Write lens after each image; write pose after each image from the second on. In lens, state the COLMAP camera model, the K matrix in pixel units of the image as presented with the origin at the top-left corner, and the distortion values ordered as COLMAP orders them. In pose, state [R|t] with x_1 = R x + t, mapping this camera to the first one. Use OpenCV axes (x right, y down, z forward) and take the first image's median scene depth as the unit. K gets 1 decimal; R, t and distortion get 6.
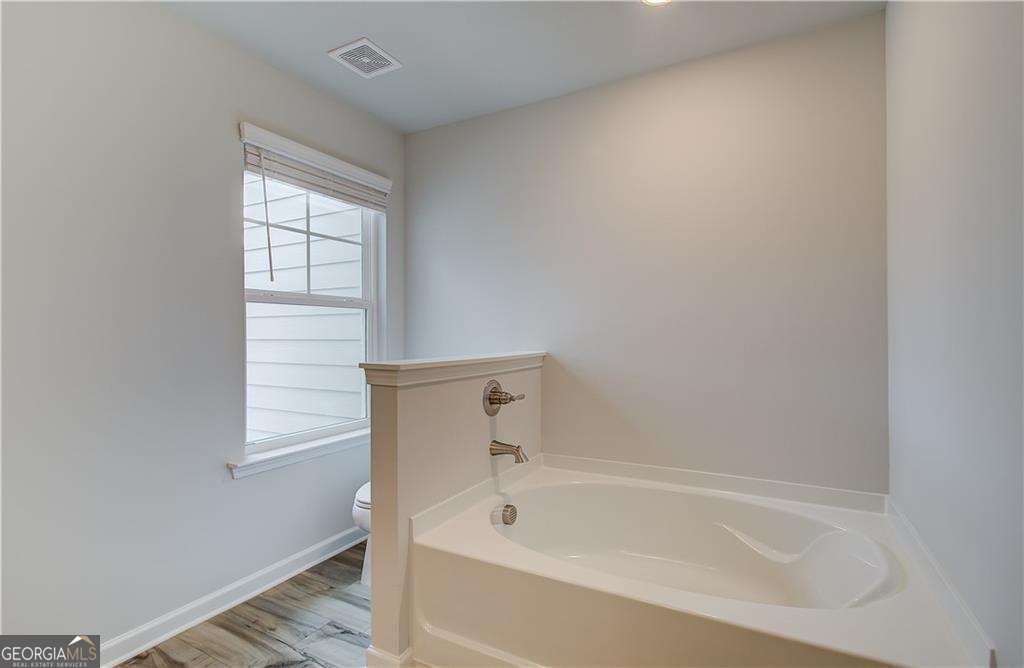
lens RADIAL K [[468.6, 0, 537.7], [0, 468.6, 335.8], [0, 0, 1]] dist [-0.015649, 0.000319]
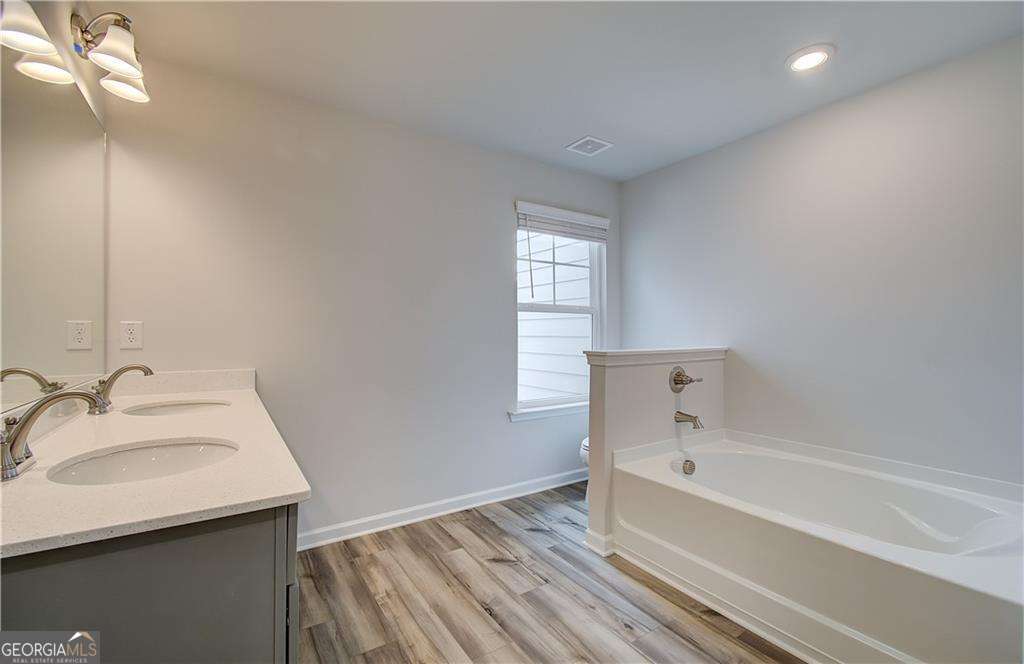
lens RADIAL K [[463.0, 0, 517.8], [0, 463.0, 331.6], [0, 0, 1]] dist [-0.003610, 0.007802]
pose [[0.860910, 0.001562, -0.508755, 0.179726], [-0.005013, 0.999973, -0.005412, 0.003508], [0.508732, 0.007210, 0.860895, -0.368798]]
